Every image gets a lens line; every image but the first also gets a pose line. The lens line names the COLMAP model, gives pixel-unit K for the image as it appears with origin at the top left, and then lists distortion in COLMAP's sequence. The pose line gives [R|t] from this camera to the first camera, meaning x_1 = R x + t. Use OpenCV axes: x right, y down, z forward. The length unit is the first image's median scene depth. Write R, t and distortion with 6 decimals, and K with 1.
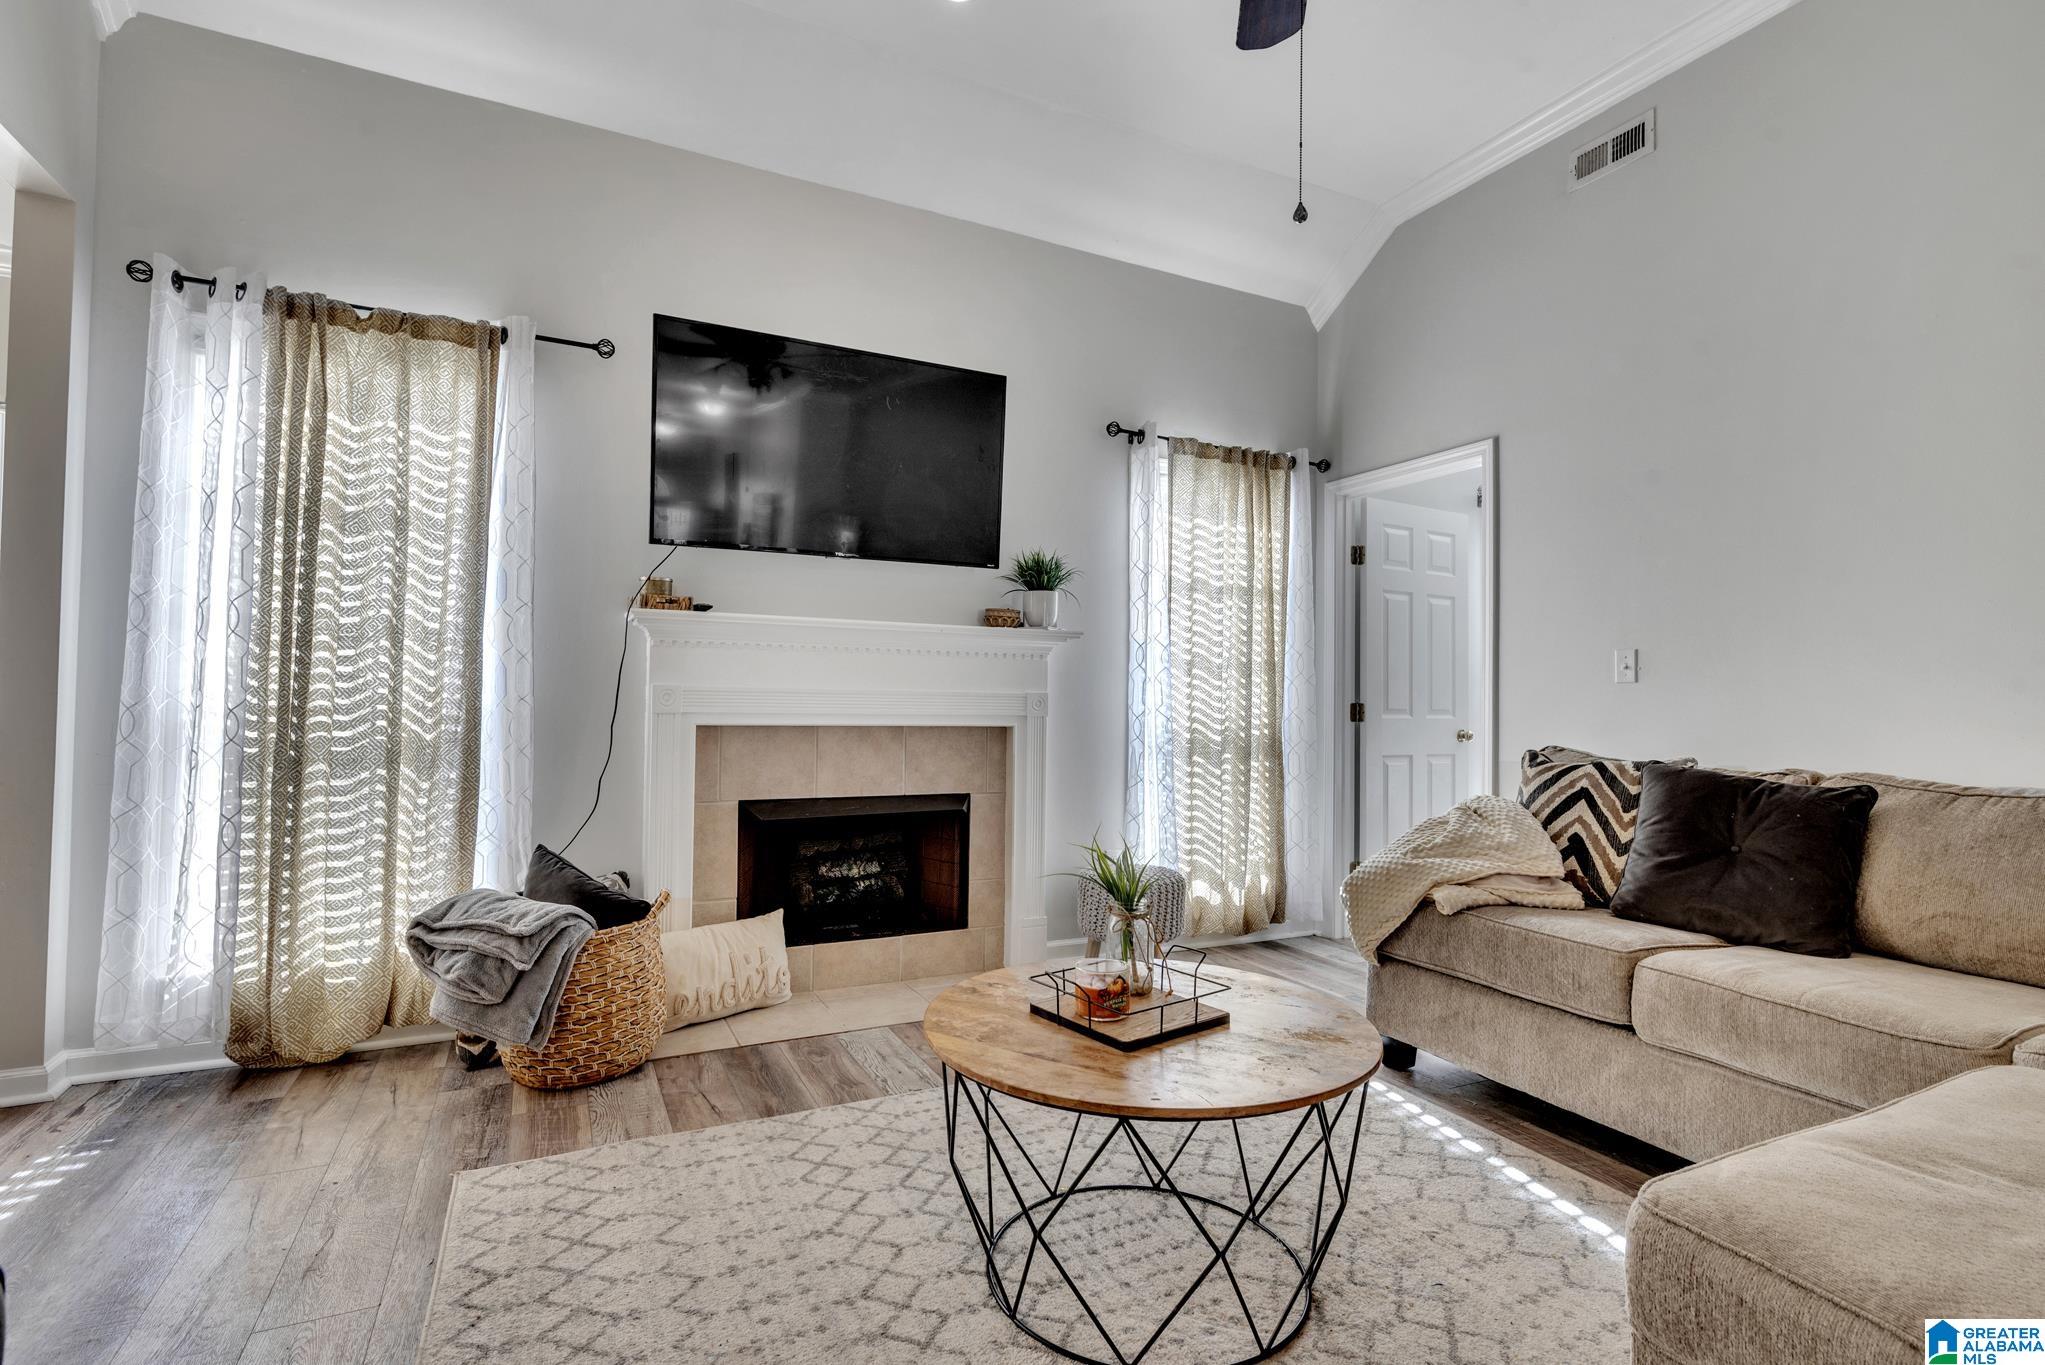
lens RADIAL K [[963.0, 0, 1017.0], [0, 963.0, 677.3], [0, 0, 1]] dist [0.001134, -0.000323]
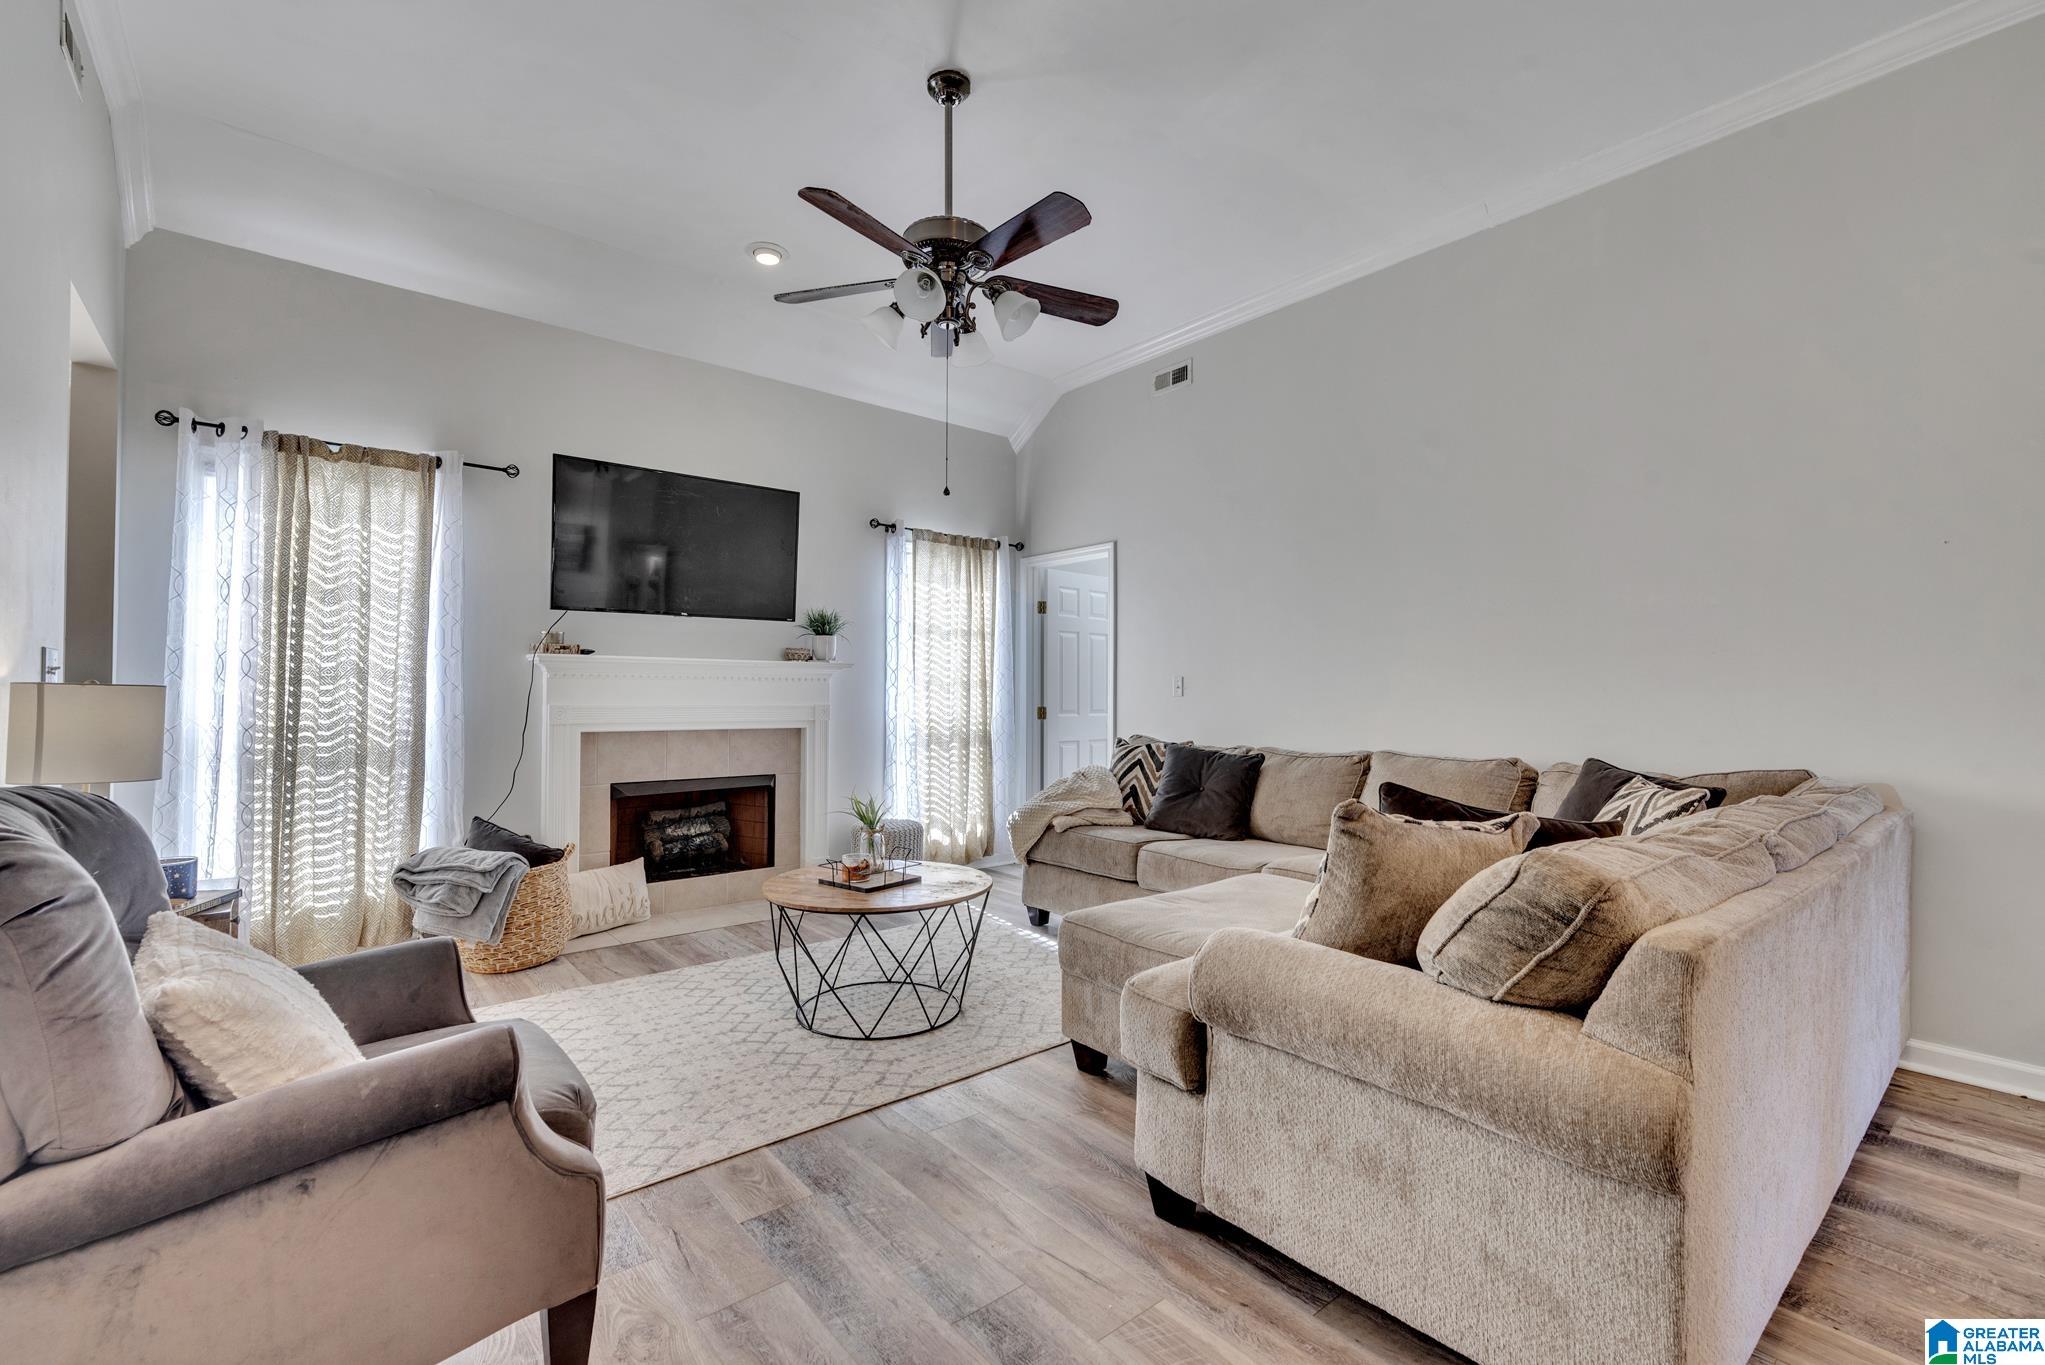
lens RADIAL K [[879.2, 0, 1012.5], [0, 879.2, 679.2], [0, 0, 1]] dist [0.001205, 0.000246]
pose [[0.973018, -0.005761, 0.230657, -0.007498], [0.003720, 0.999950, 0.009284, -0.045167], [-0.230698, -0.008176, 0.972991, -0.493445]]
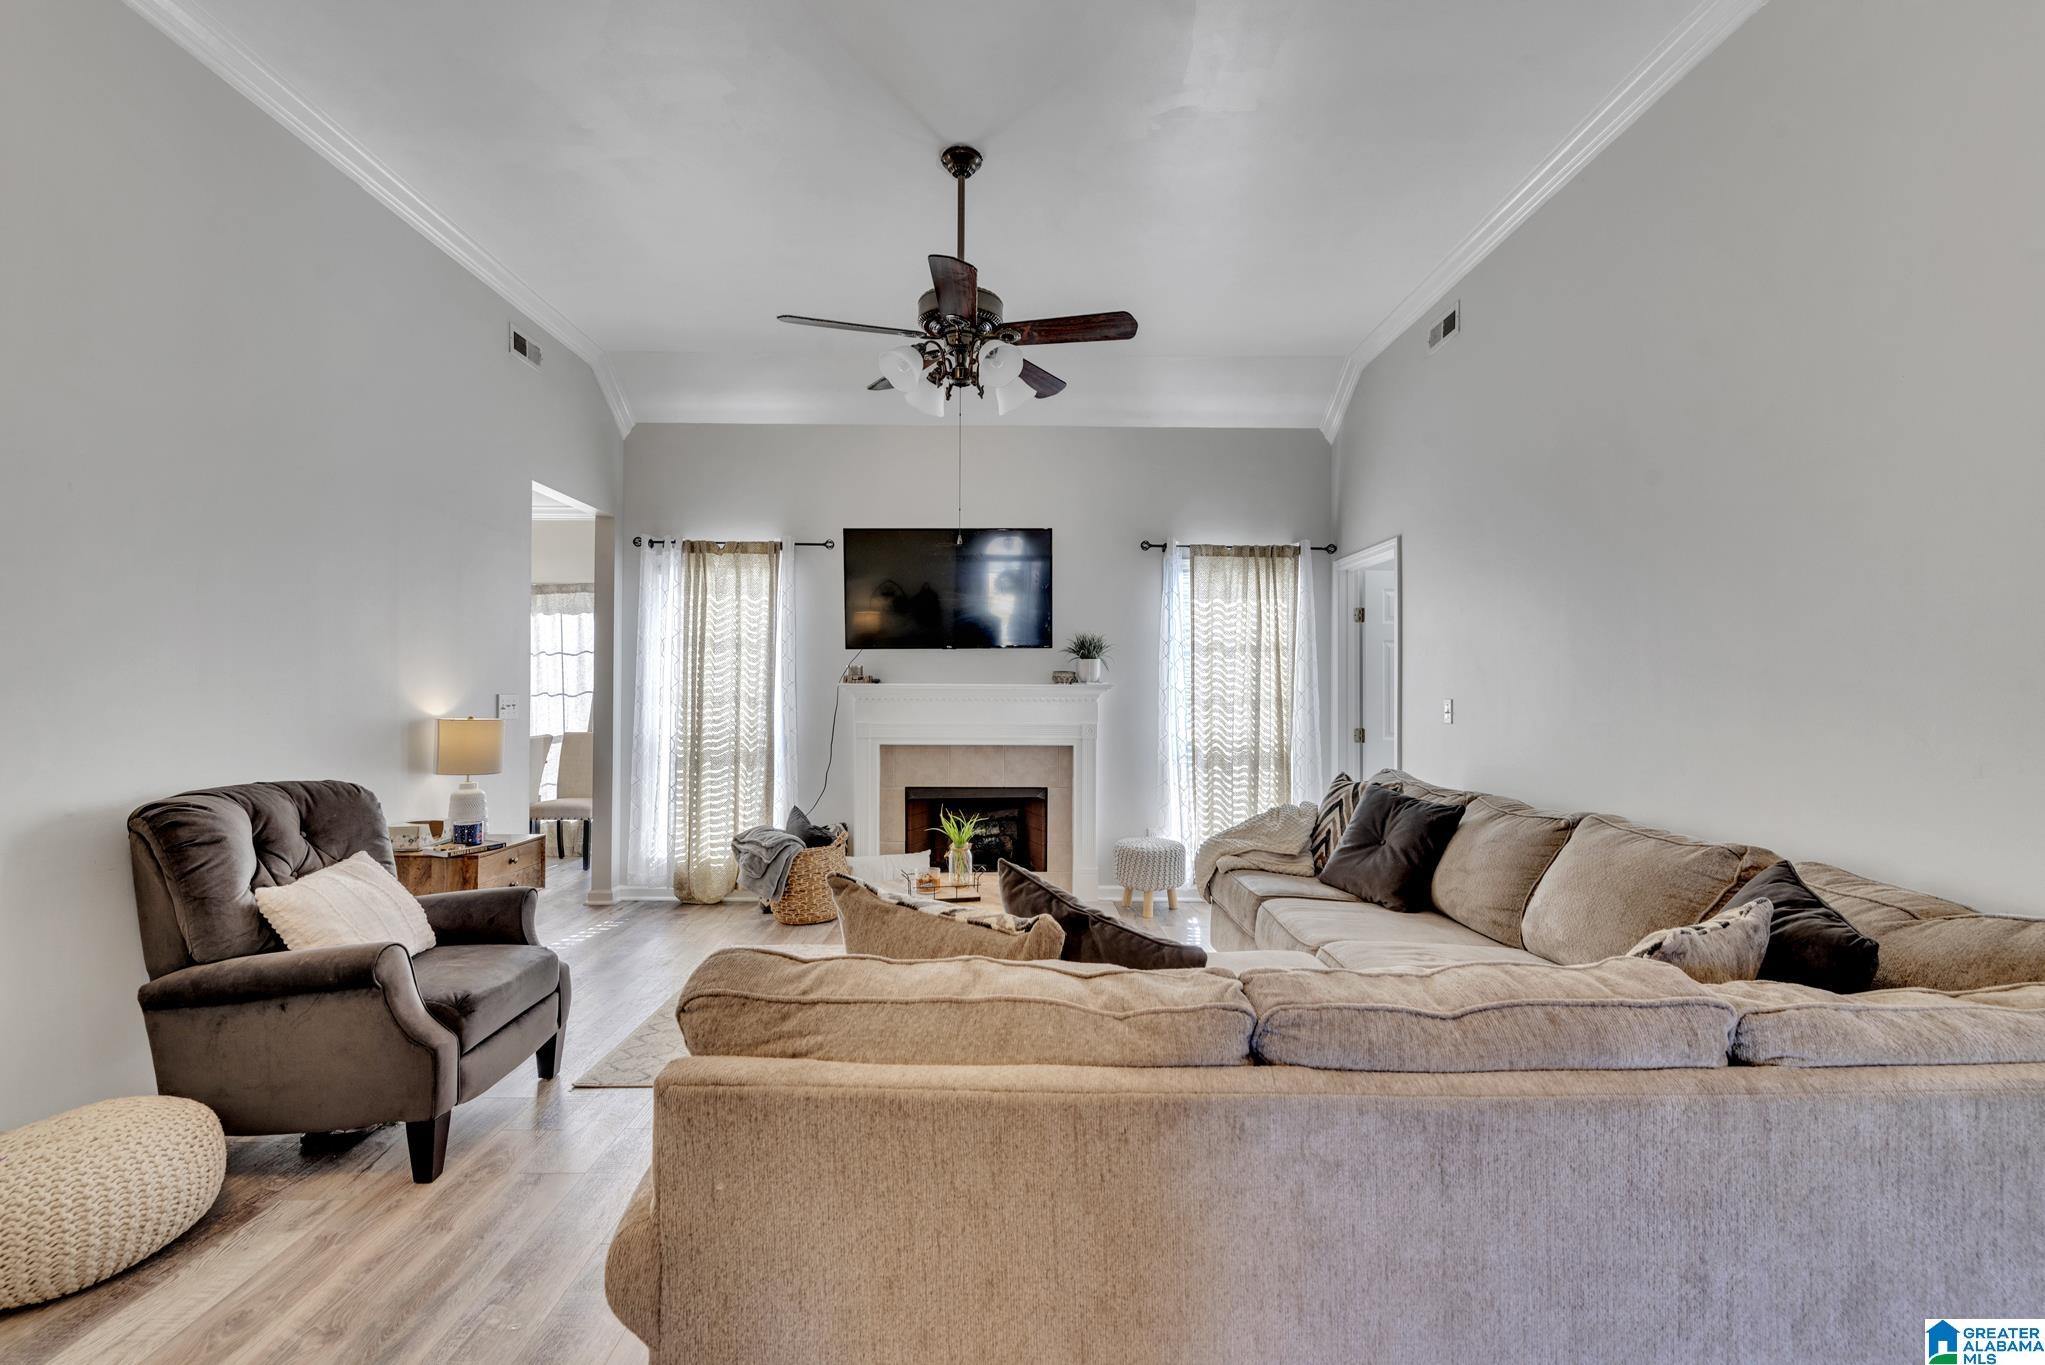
lens RADIAL K [[879.2, 0, 1012.5], [0, 879.2, 679.2], [0, 0, 1]] dist [0.001205, 0.000246]
pose [[0.903139, -0.016299, -0.429039, 0.691548], [0.019751, 0.999798, 0.003594, -0.084176], [0.428894, -0.011720, 0.903279, -0.440606]]
